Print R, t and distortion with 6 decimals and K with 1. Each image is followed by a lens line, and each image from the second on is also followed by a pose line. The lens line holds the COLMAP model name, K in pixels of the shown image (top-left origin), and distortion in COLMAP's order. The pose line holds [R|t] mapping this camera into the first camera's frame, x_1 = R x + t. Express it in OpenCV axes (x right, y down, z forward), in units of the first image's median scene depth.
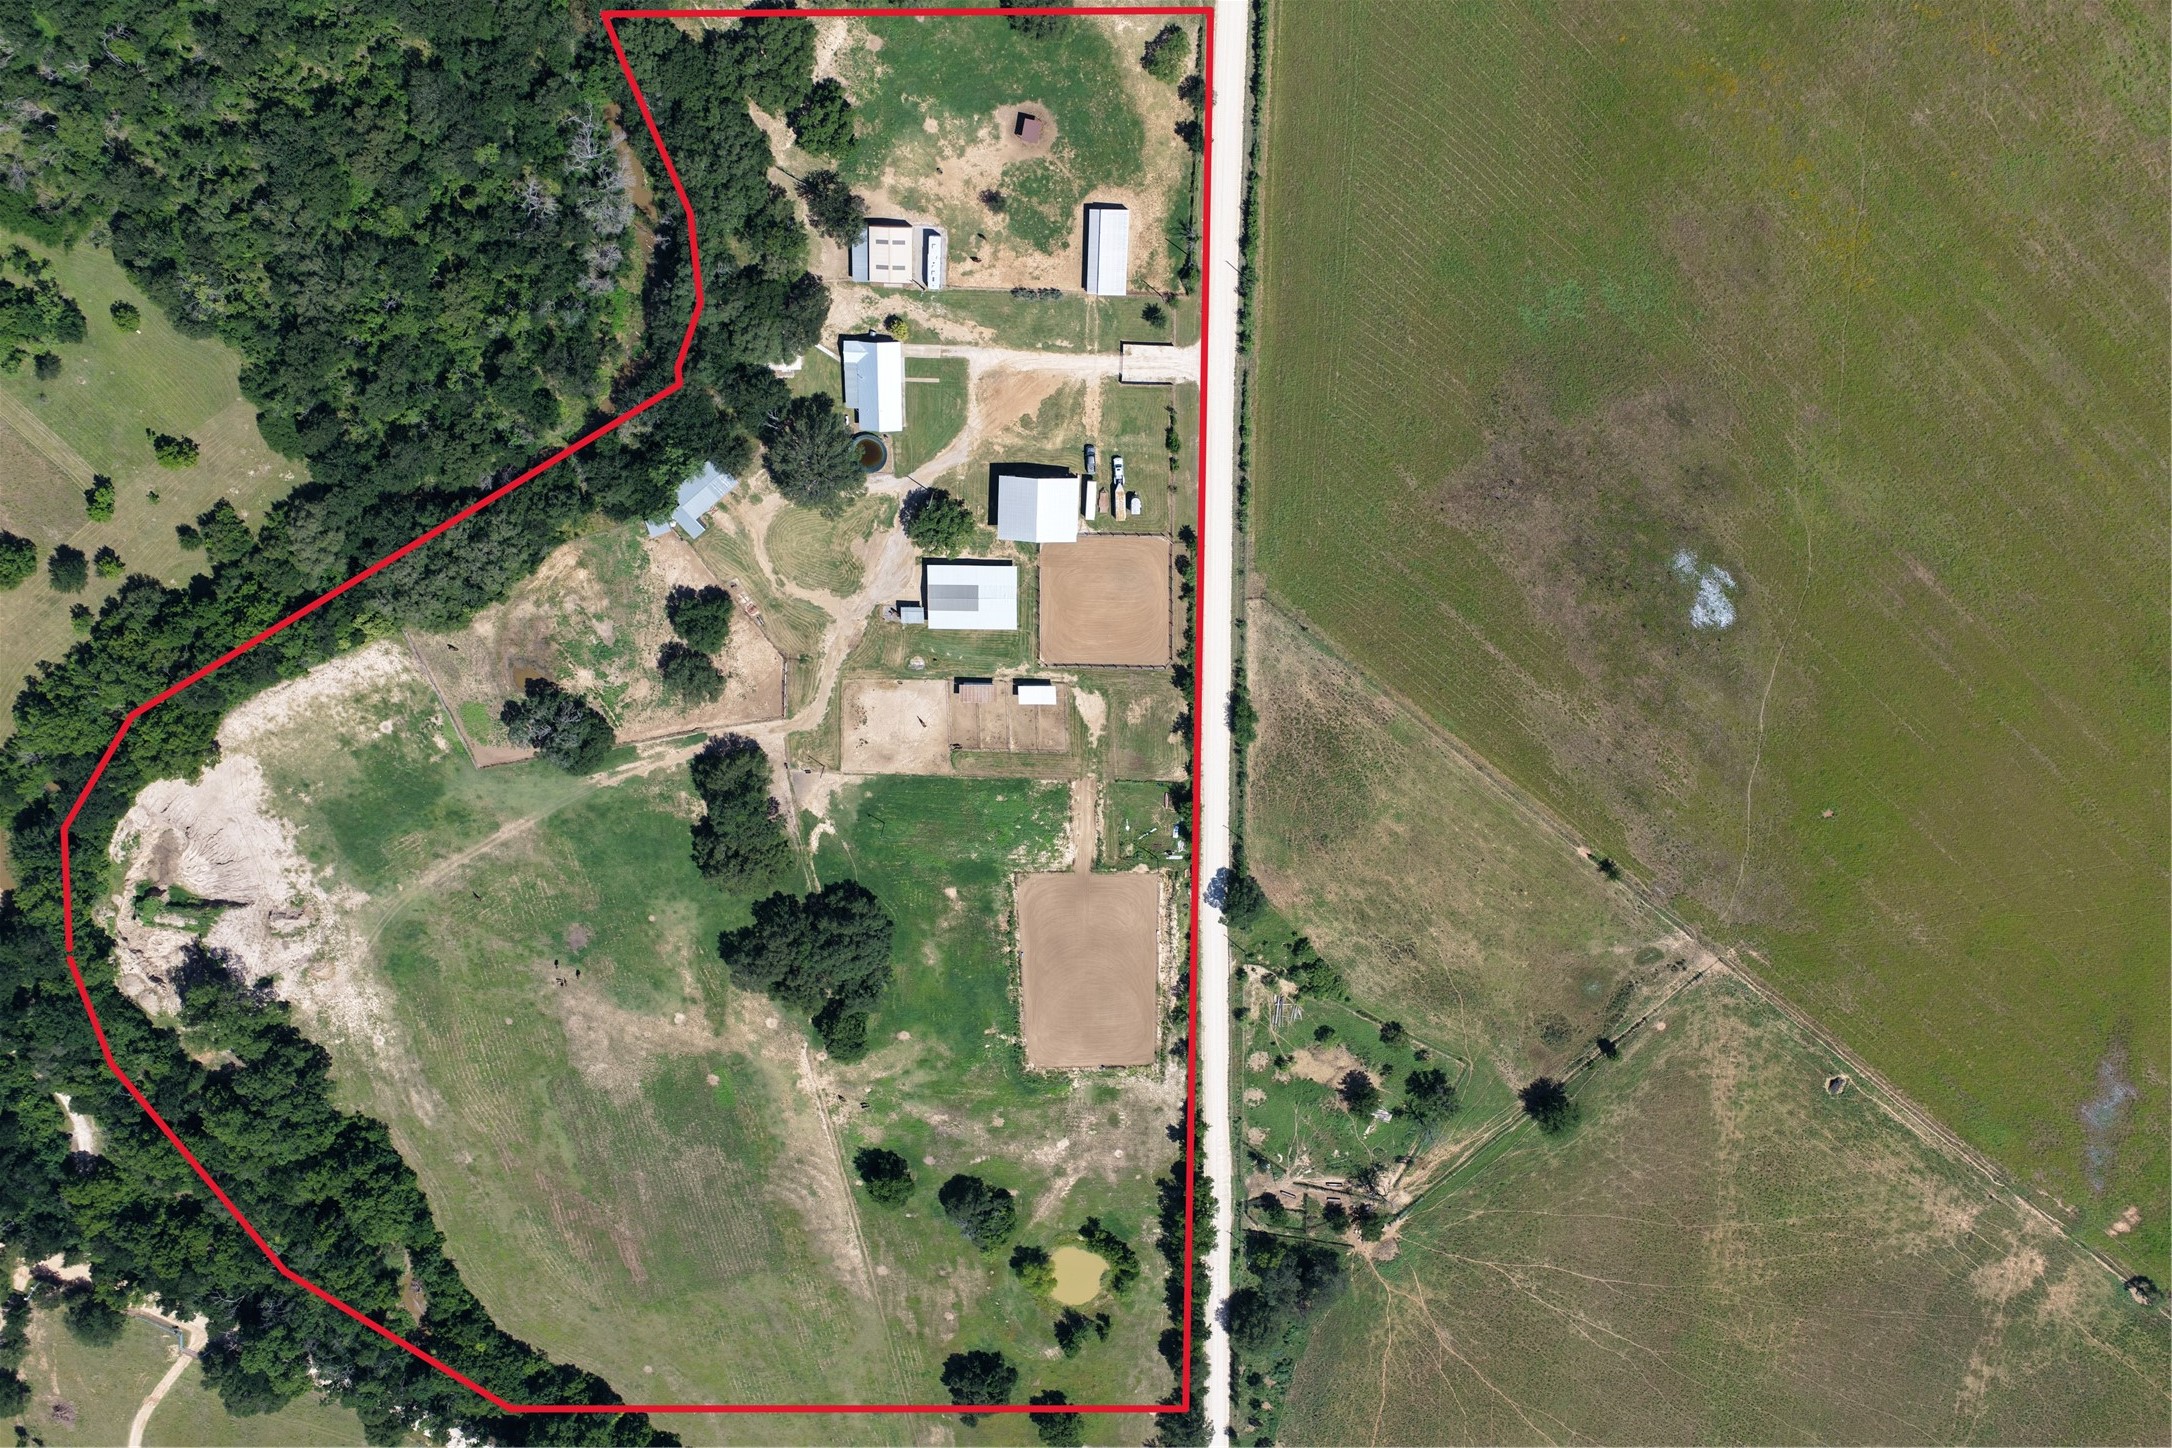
lens RADIAL K [[1796.8, 0, 1092.8], [0, 1796.8, 728.0], [0, 0, 1]] dist [-0.011493, 0.035259]
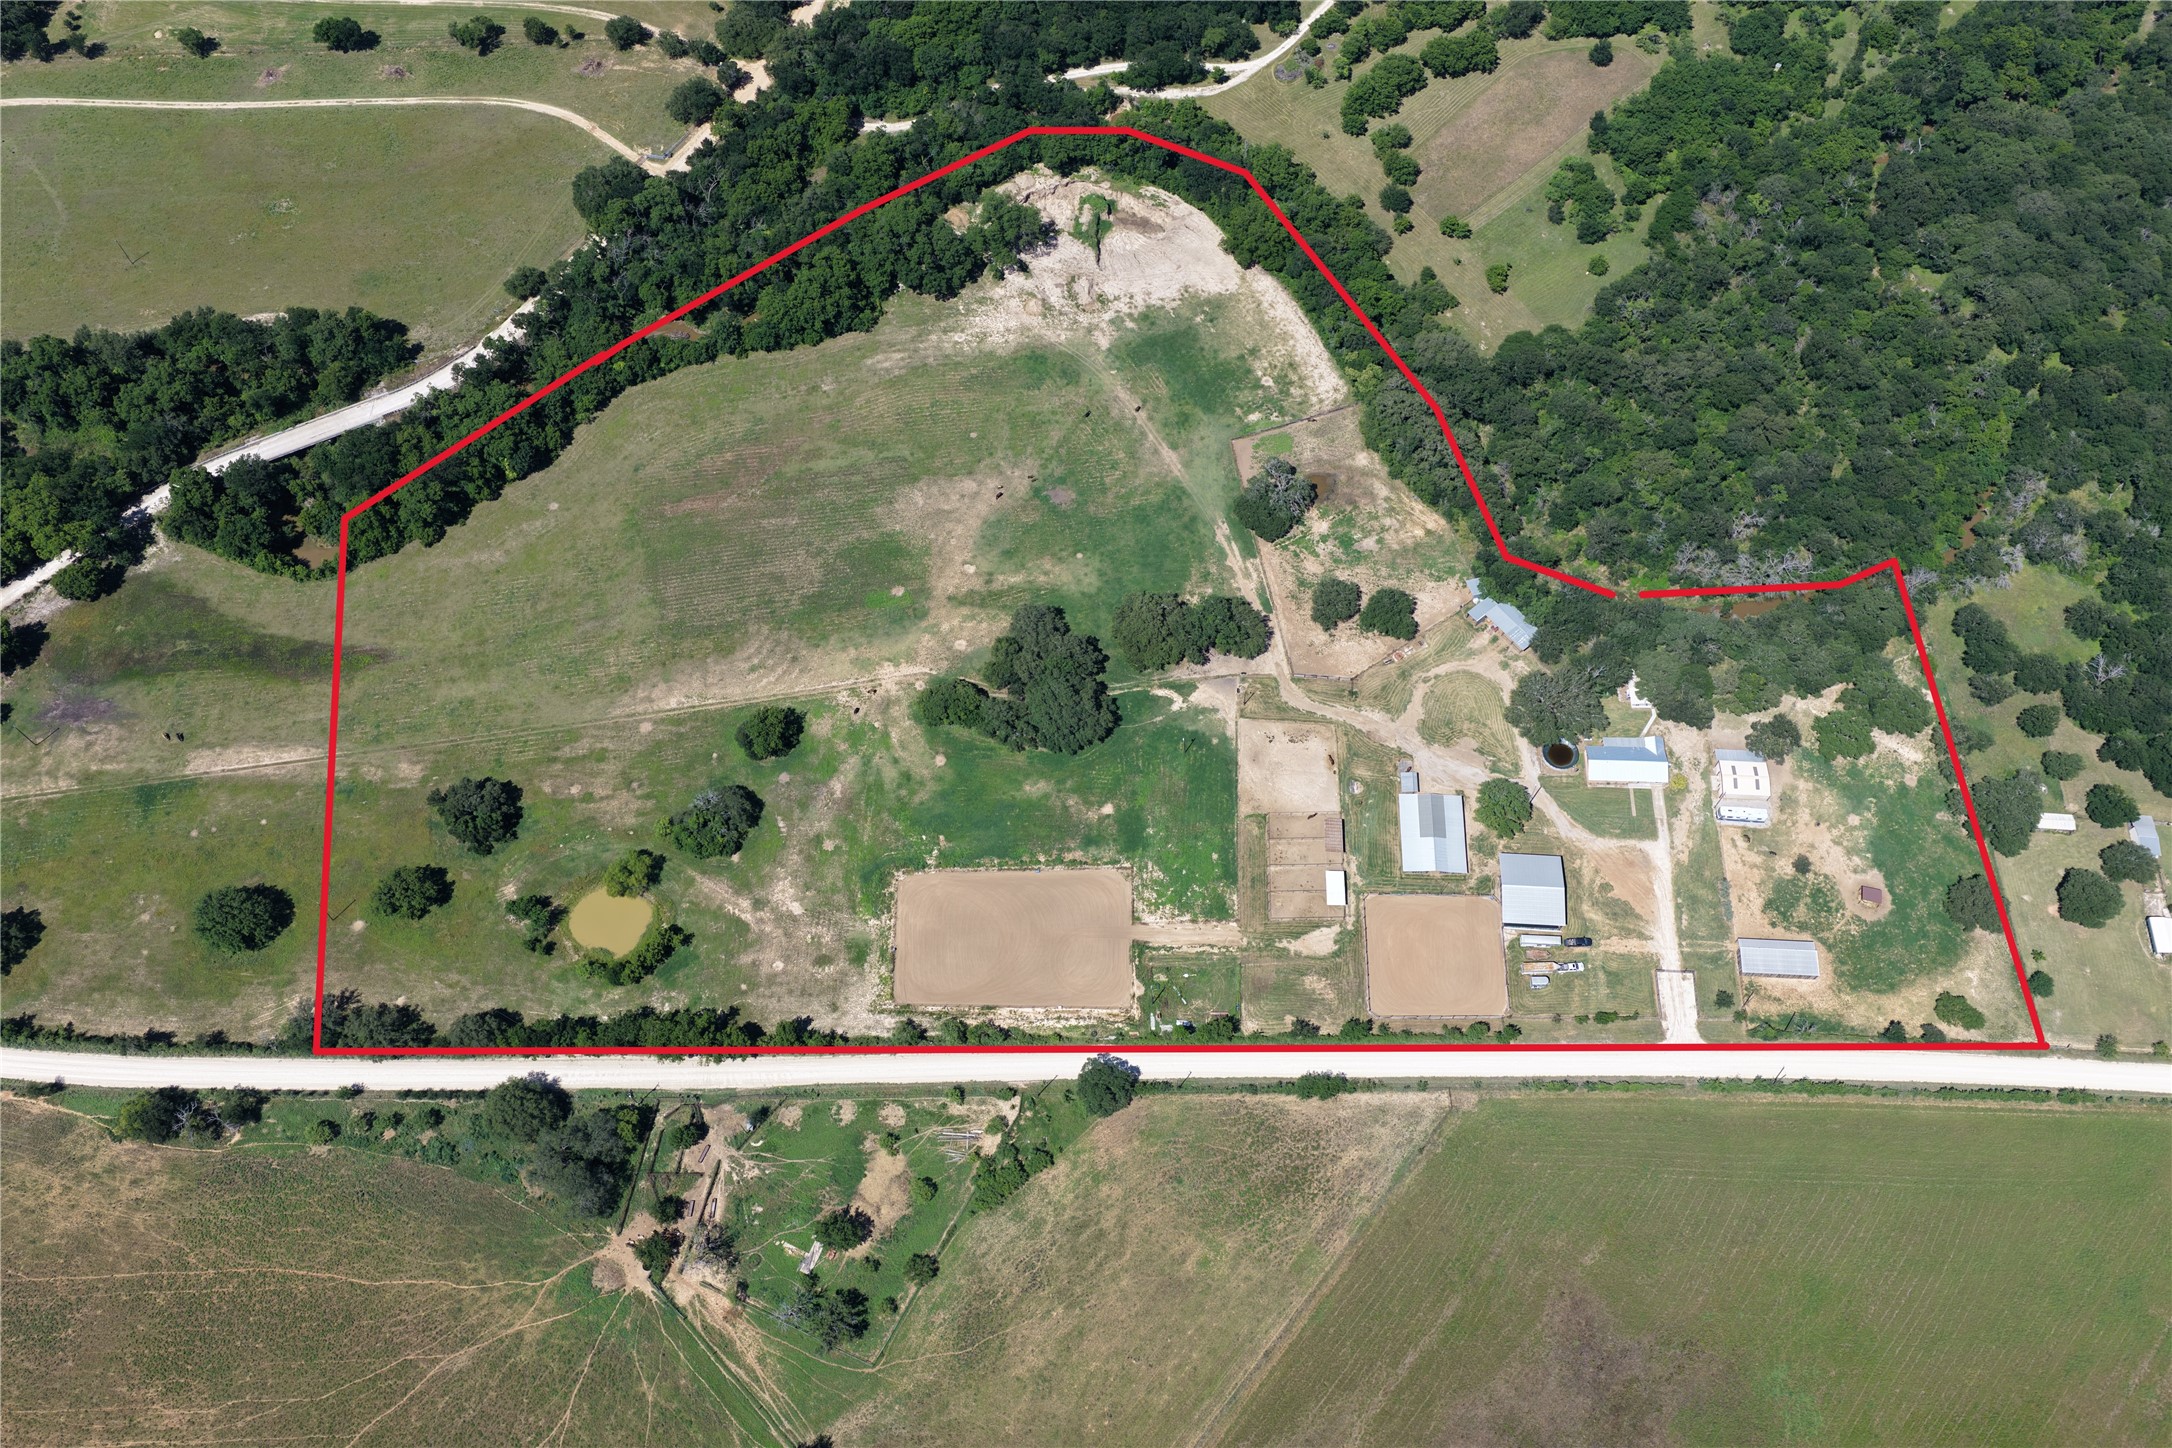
lens RADIAL K [[1796.8, 0, 1092.8], [0, 1796.8, 728.0], [0, 0, 1]] dist [-0.011493, 0.035259]
pose [[-0.017548, 0.883494, -0.468113, 0.348604], [-0.930742, -0.185468, -0.315152, 0.424240], [-0.365255, 0.430162, 0.825560, 0.171453]]
